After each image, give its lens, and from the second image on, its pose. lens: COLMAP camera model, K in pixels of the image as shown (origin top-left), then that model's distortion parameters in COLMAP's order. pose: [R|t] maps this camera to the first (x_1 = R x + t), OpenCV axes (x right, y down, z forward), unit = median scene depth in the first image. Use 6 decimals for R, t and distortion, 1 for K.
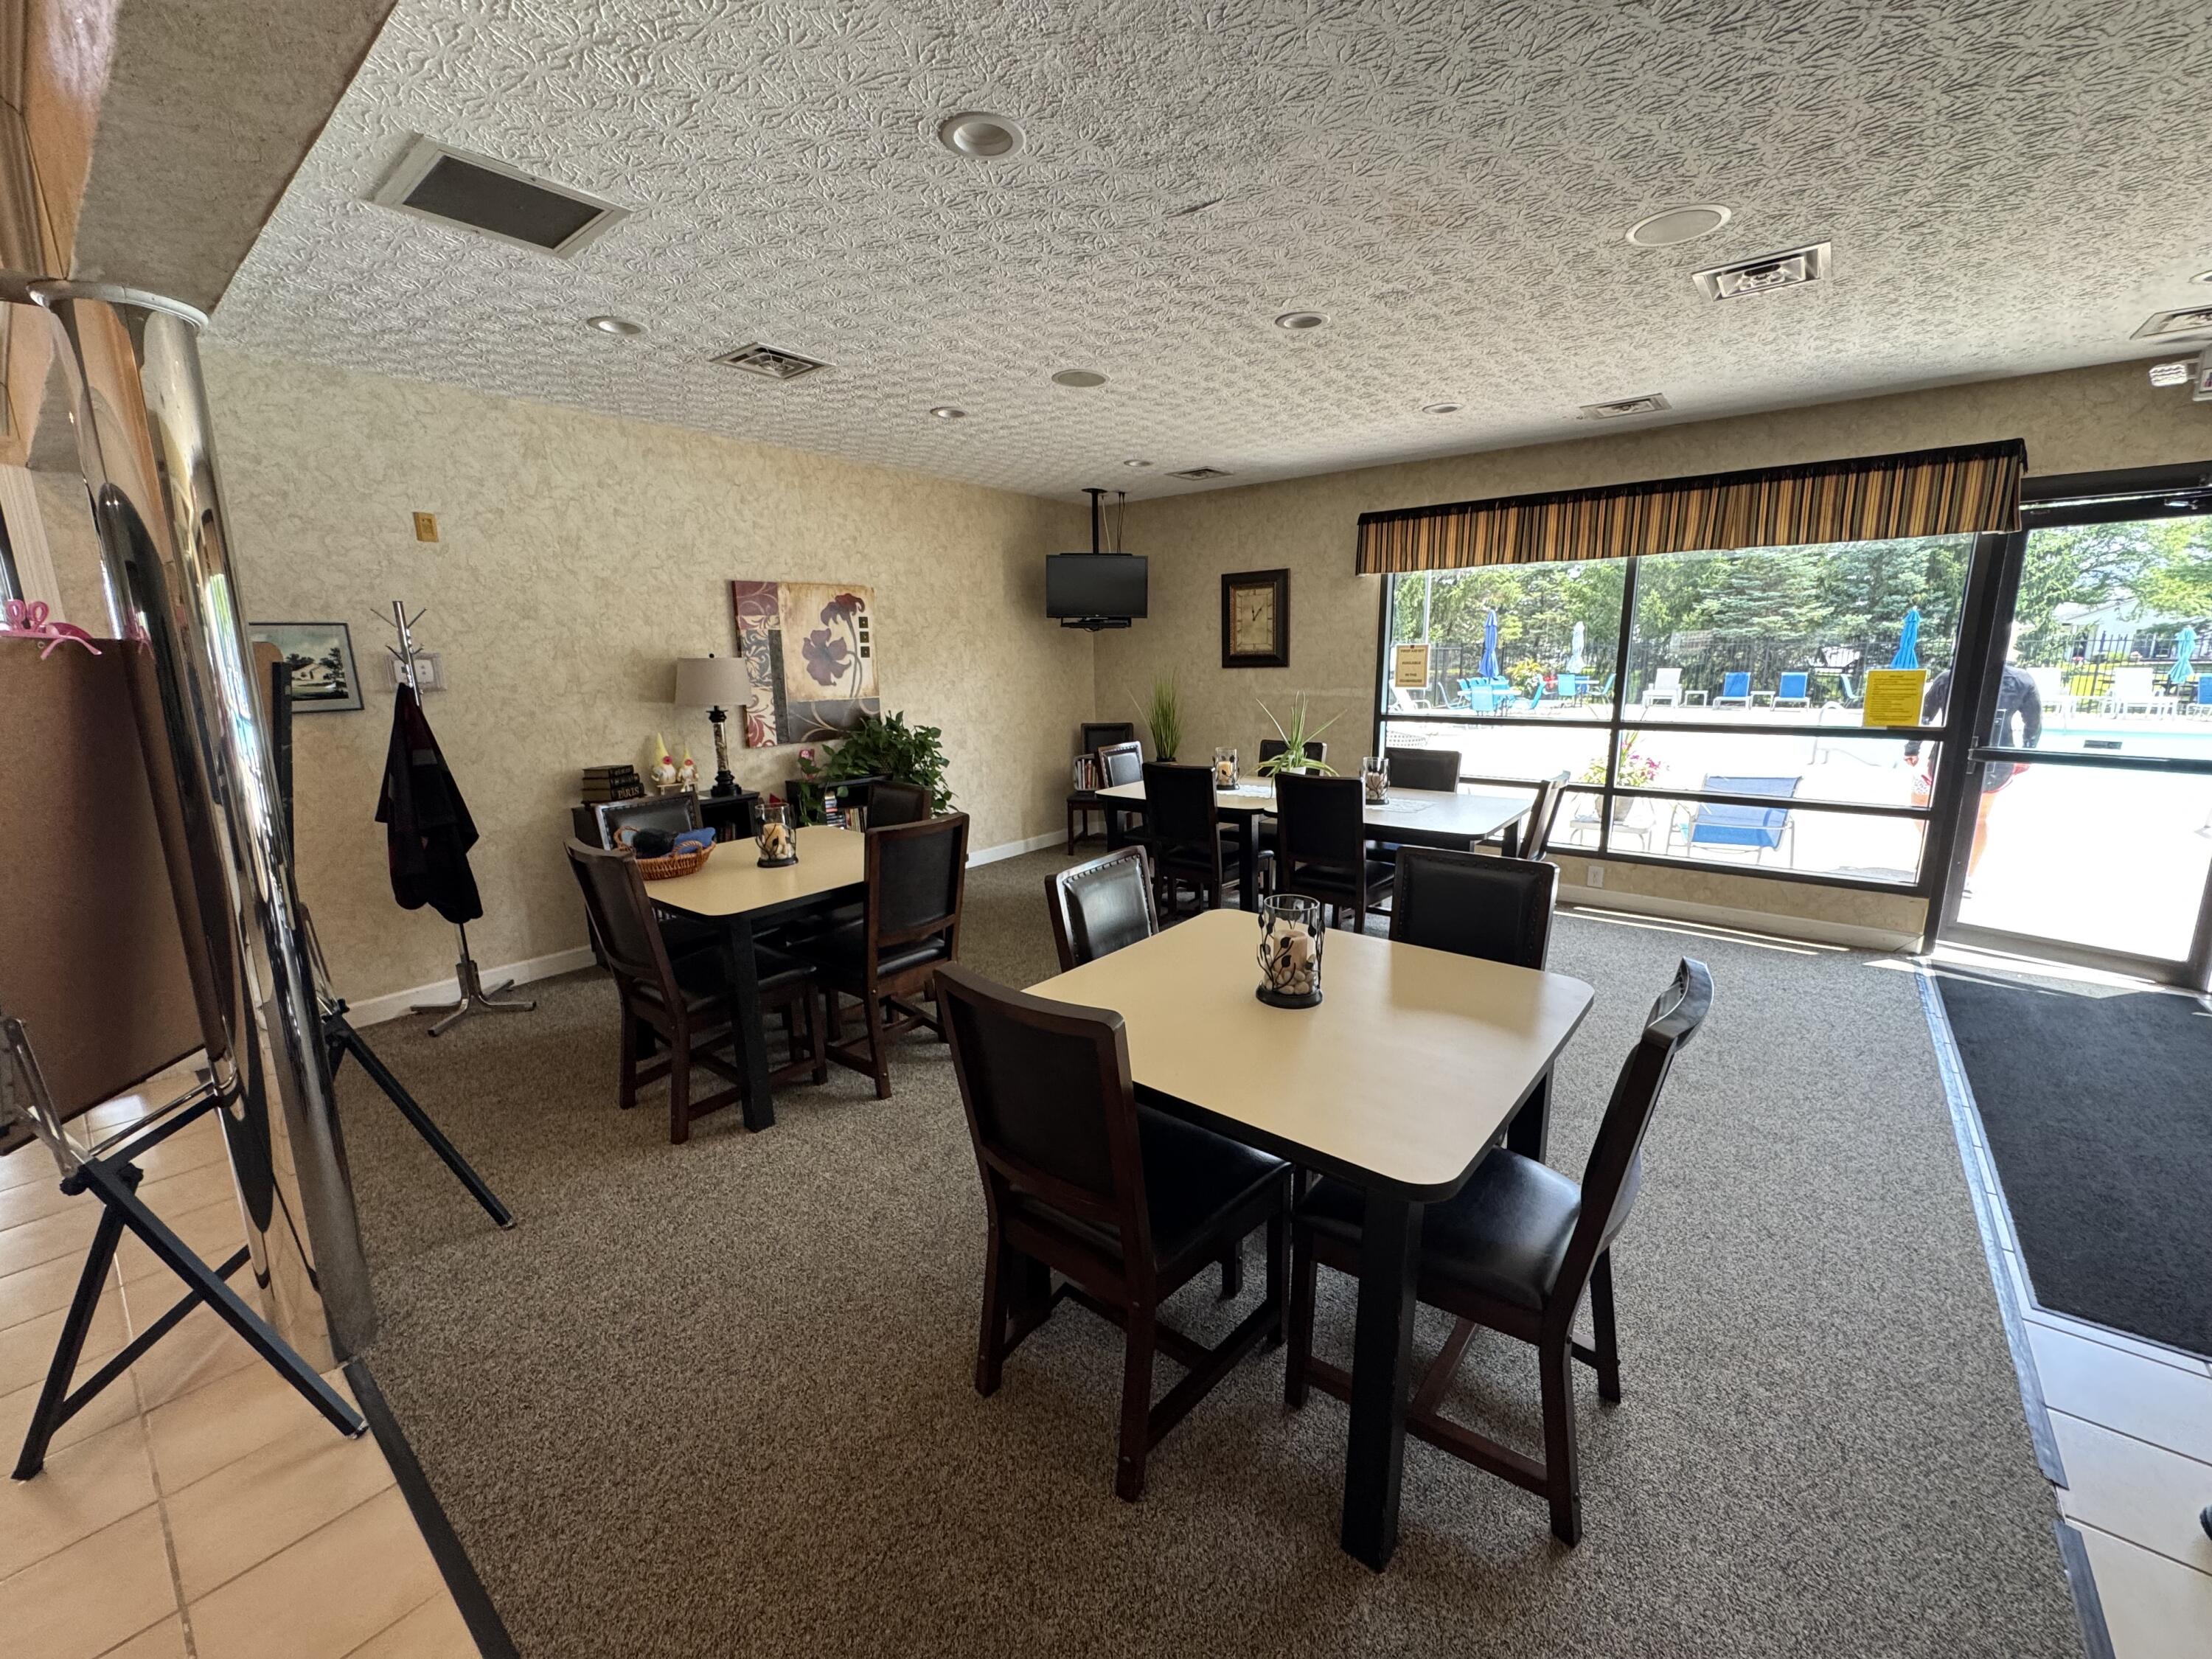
lens RADIAL K [[882.5, 0, 1107.6], [0, 882.5, 823.1], [0, 0, 1]] dist [-0.004343, 0.000659]
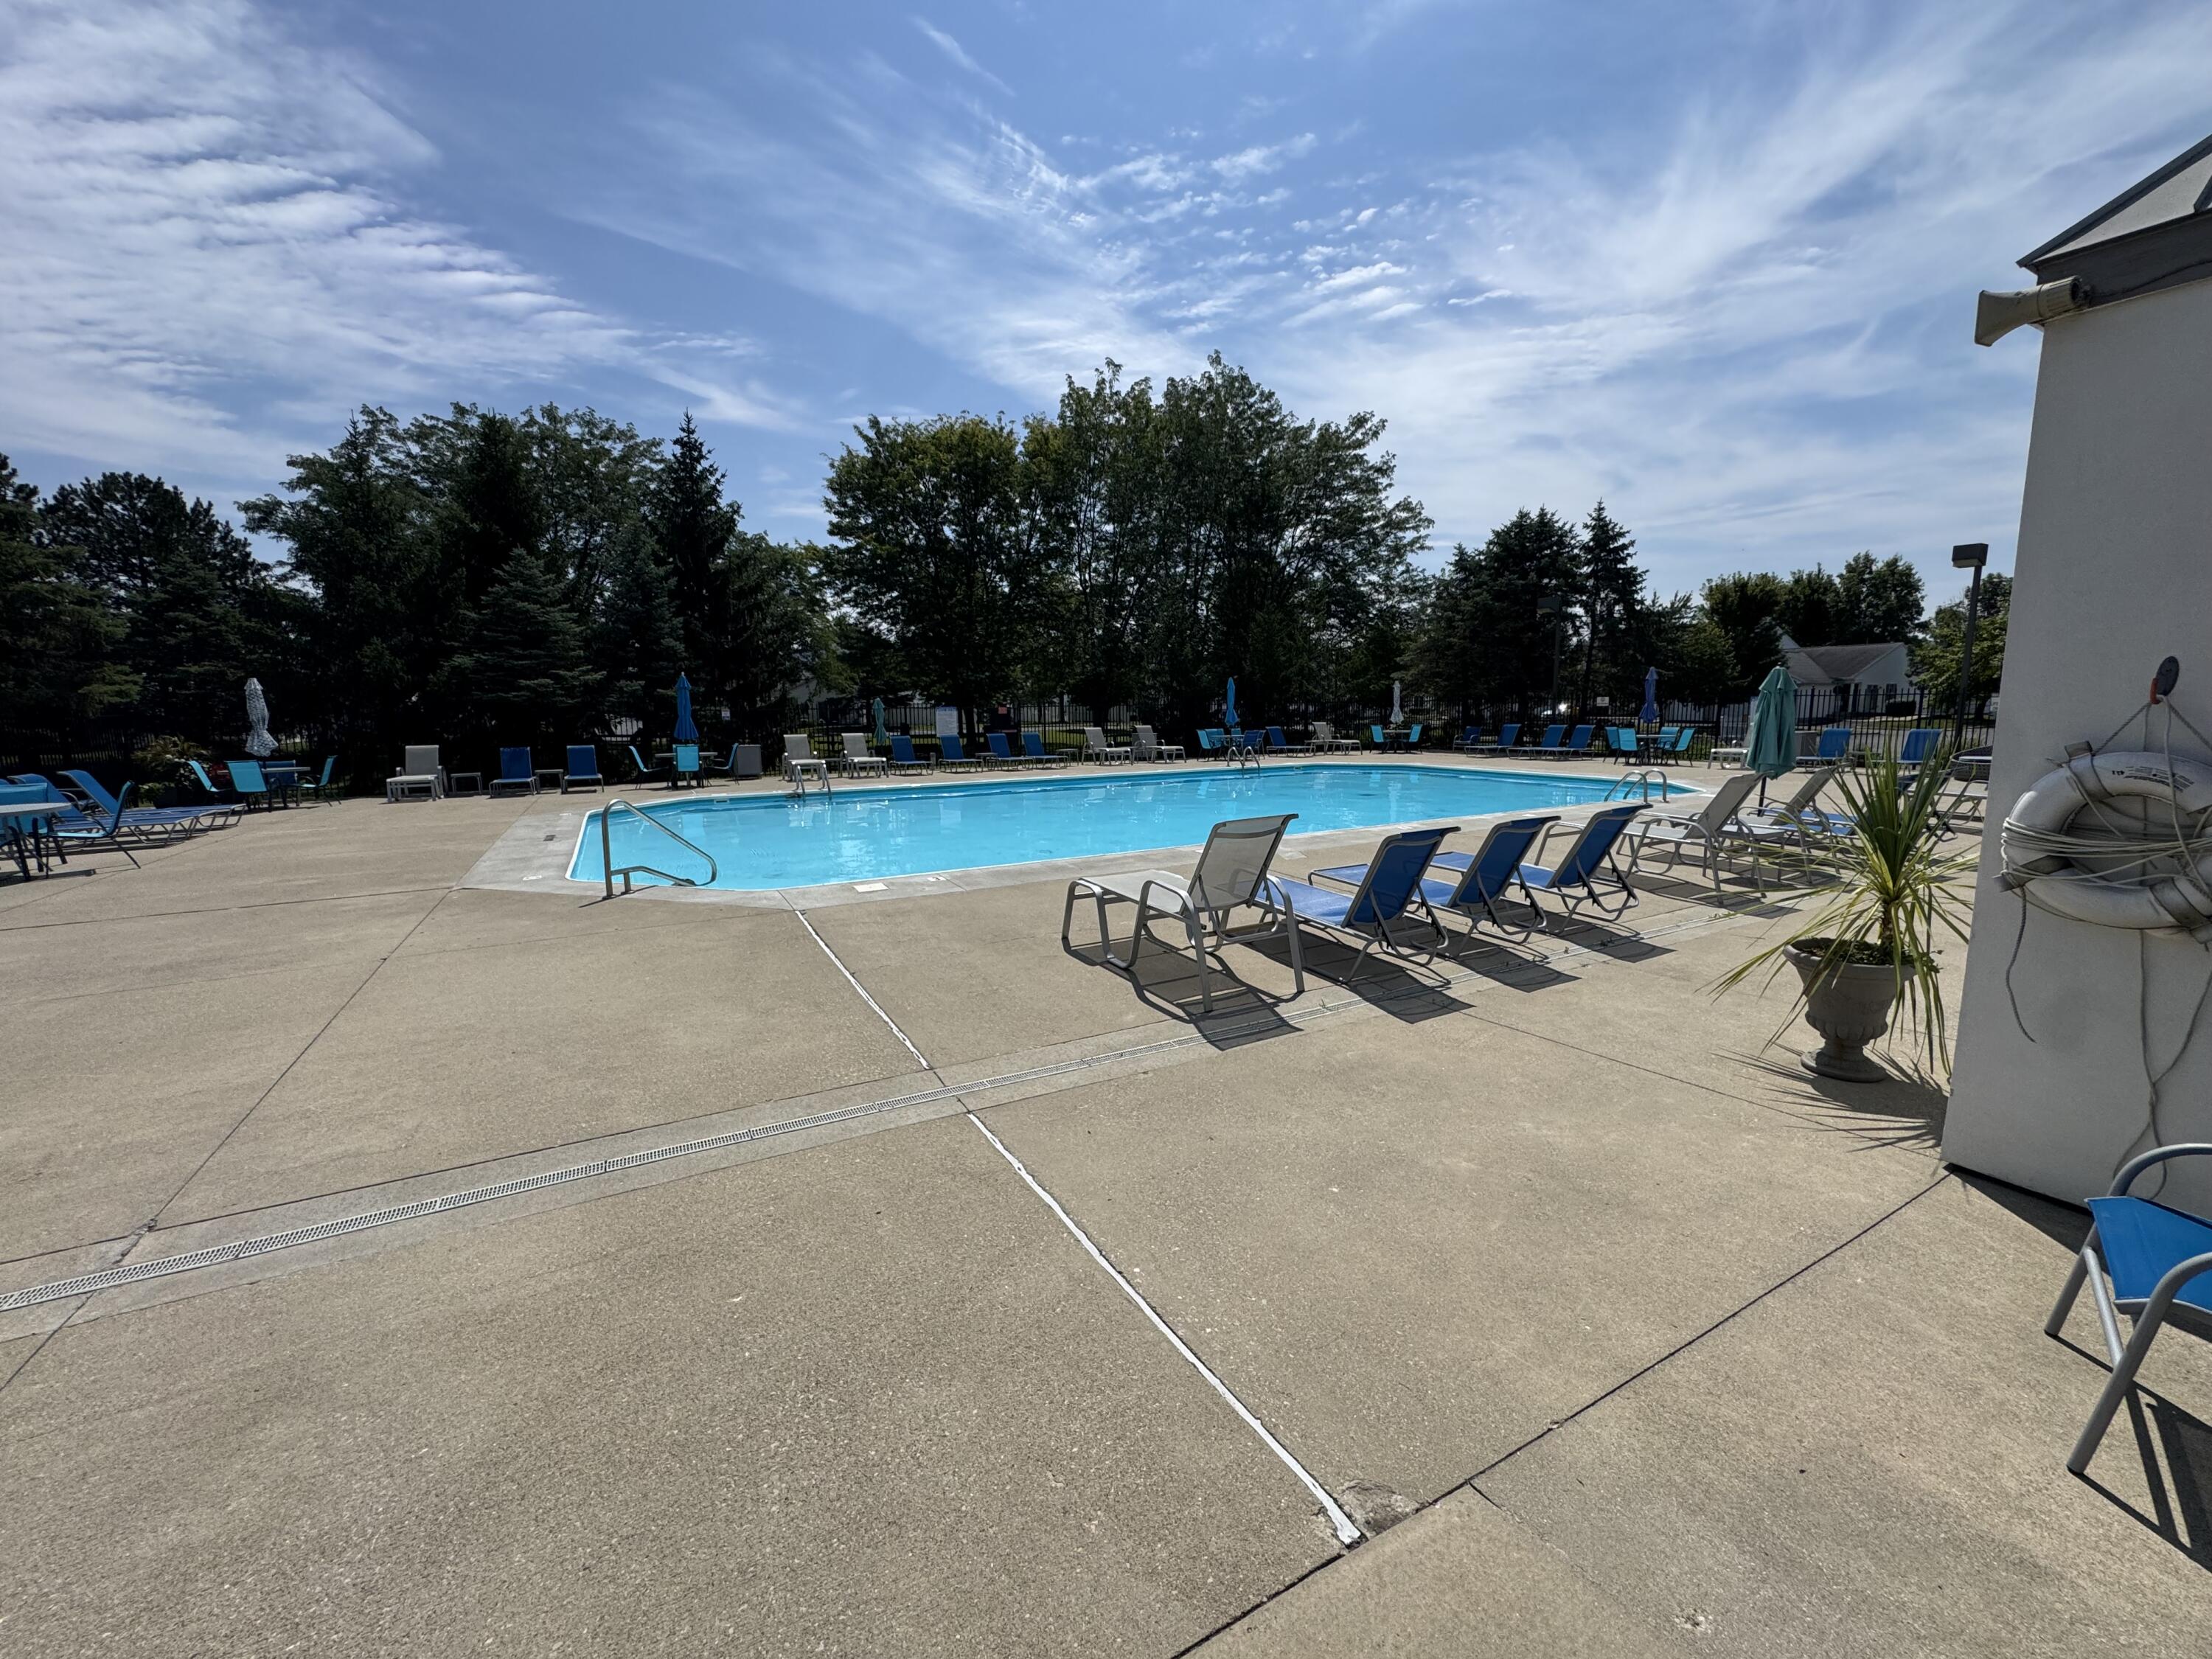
lens RADIAL K [[882.5, 0, 1097.5], [0, 882.5, 842.0], [0, 0, 1]] dist [-0.004343, 0.000659]
pose [[0.387025, -0.127592, 0.913199, 0.186736], [0.179705, 0.981826, 0.061019, -0.042862], [-0.904388, 0.140491, 0.402920, 0.221765]]
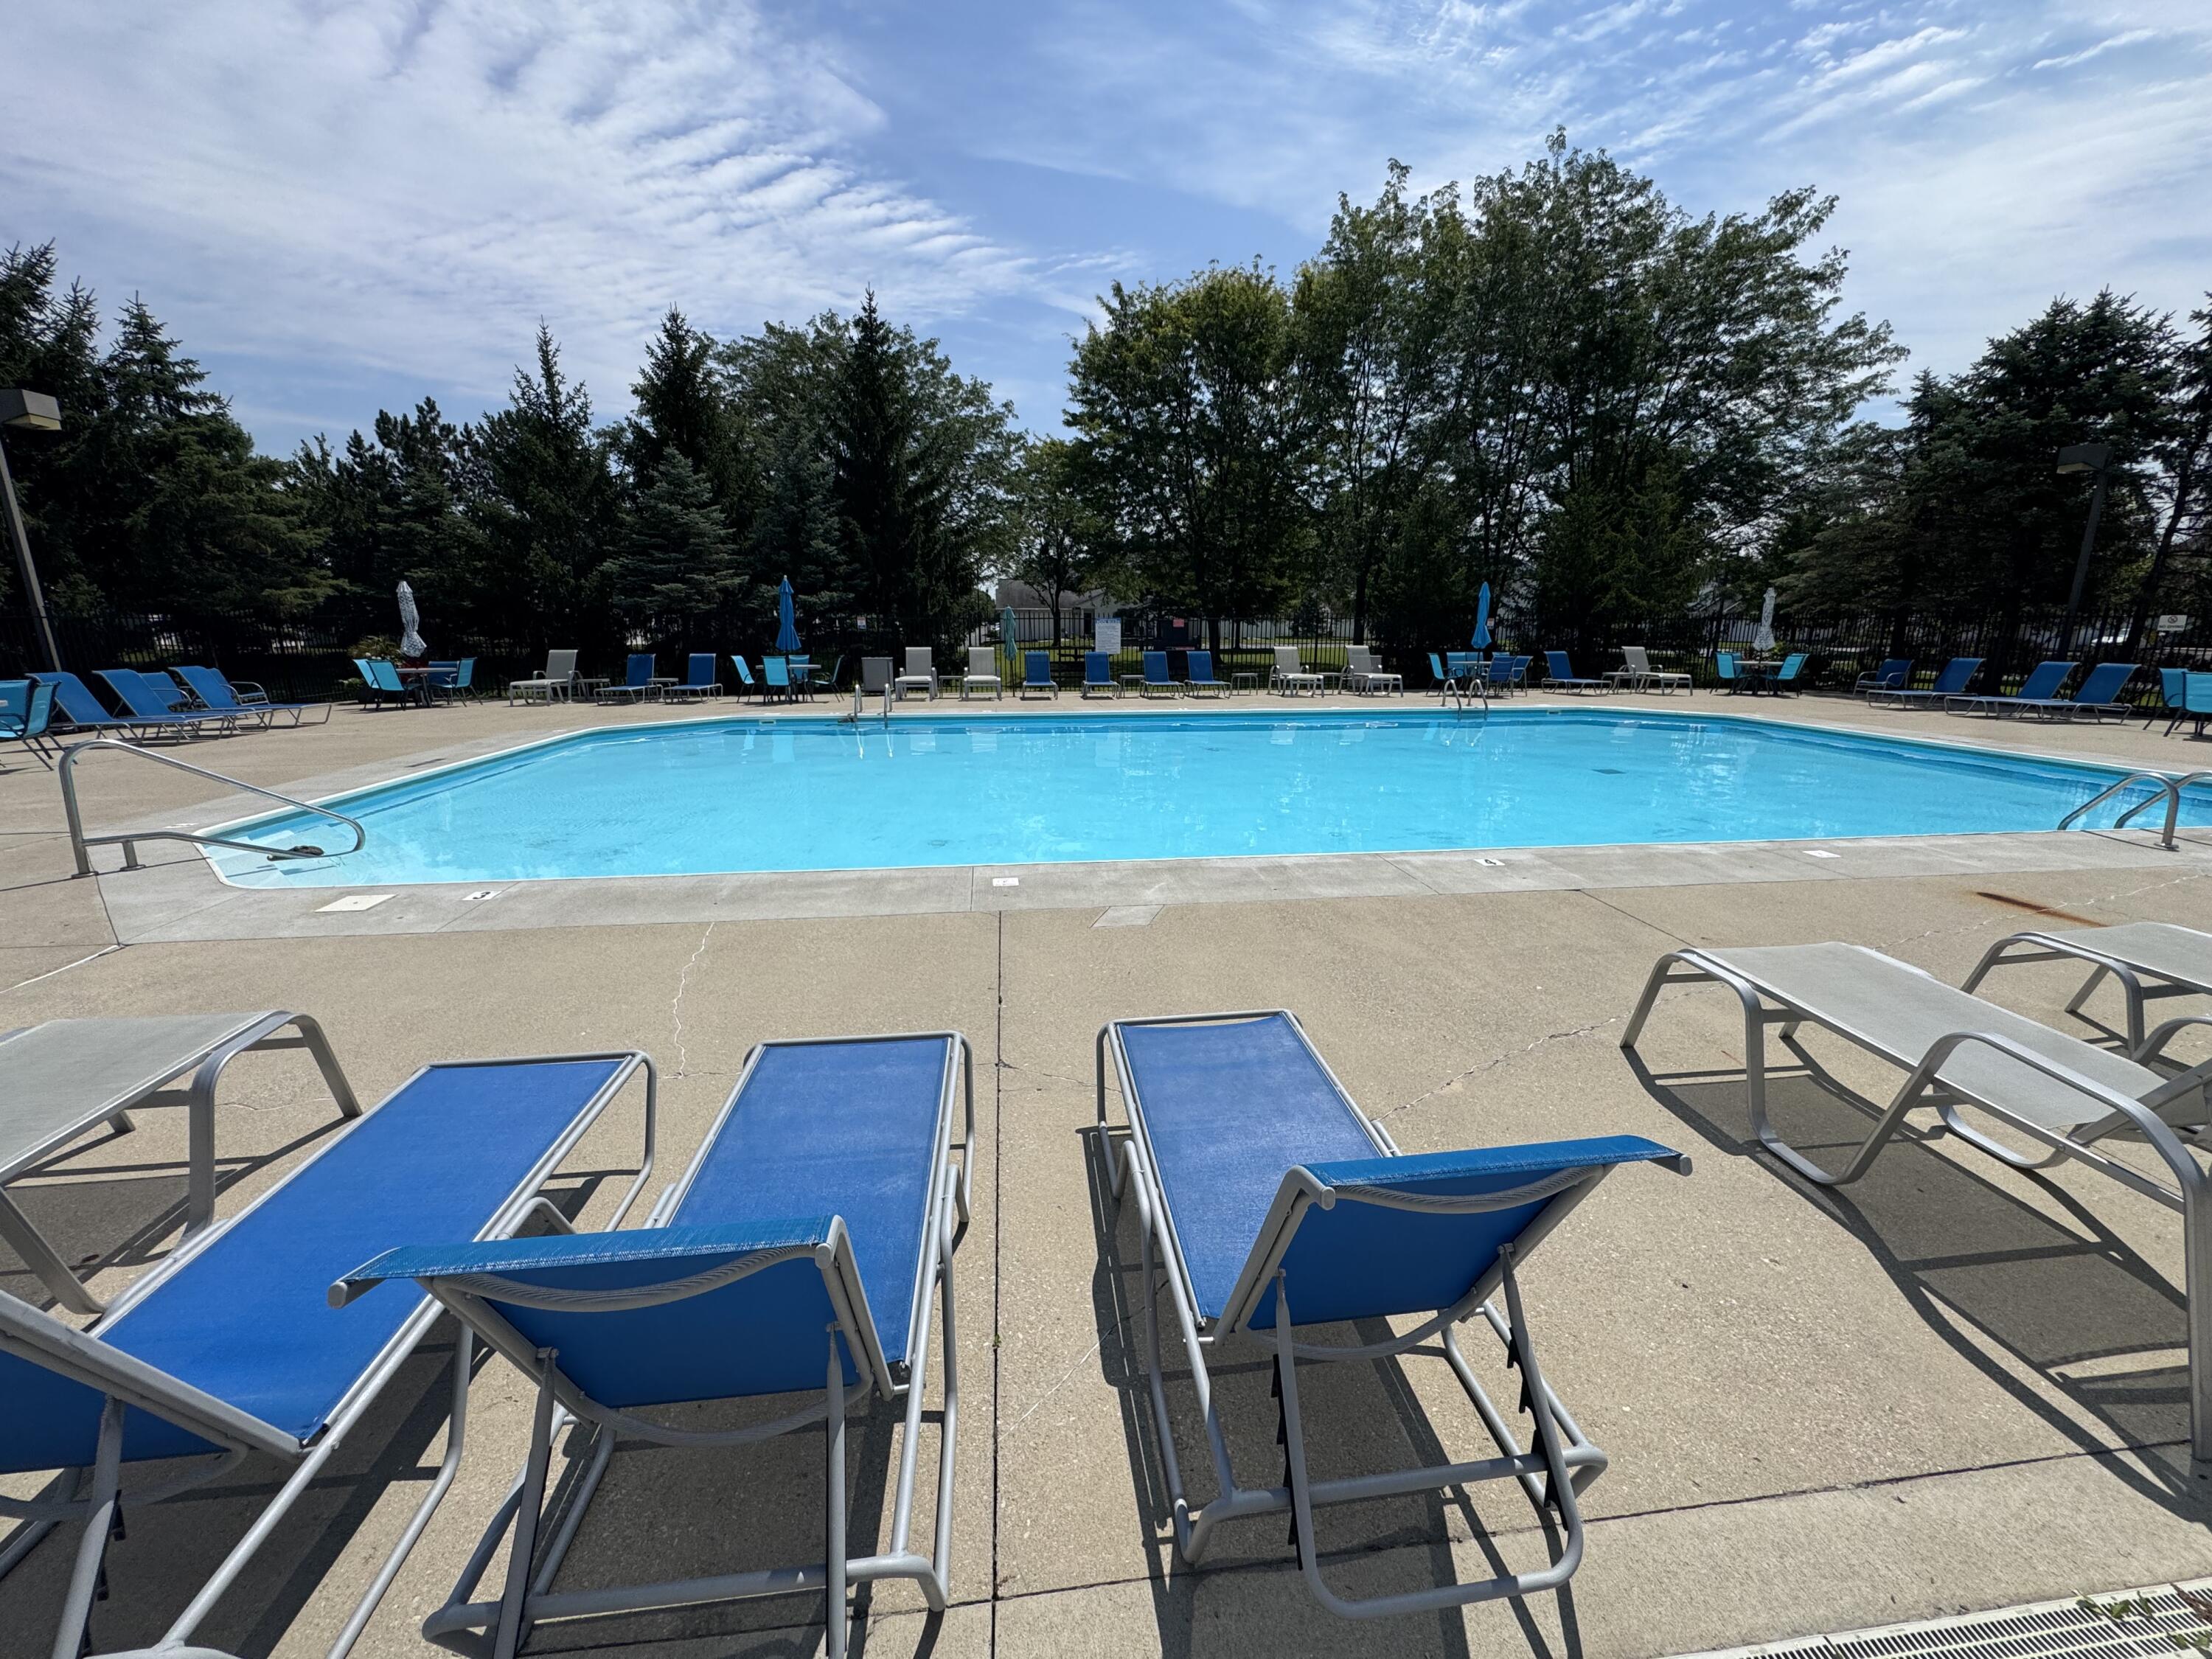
lens RADIAL K [[882.5, 0, 1117.8], [0, 882.5, 817.7], [0, 0, 1]] dist [-0.004343, 0.000659]
pose [[0.701622, -0.136517, 0.699349, 0.449572], [0.122188, 0.989988, 0.070666, -0.033529], [-0.701994, 0.035872, 0.711278, 0.164426]]
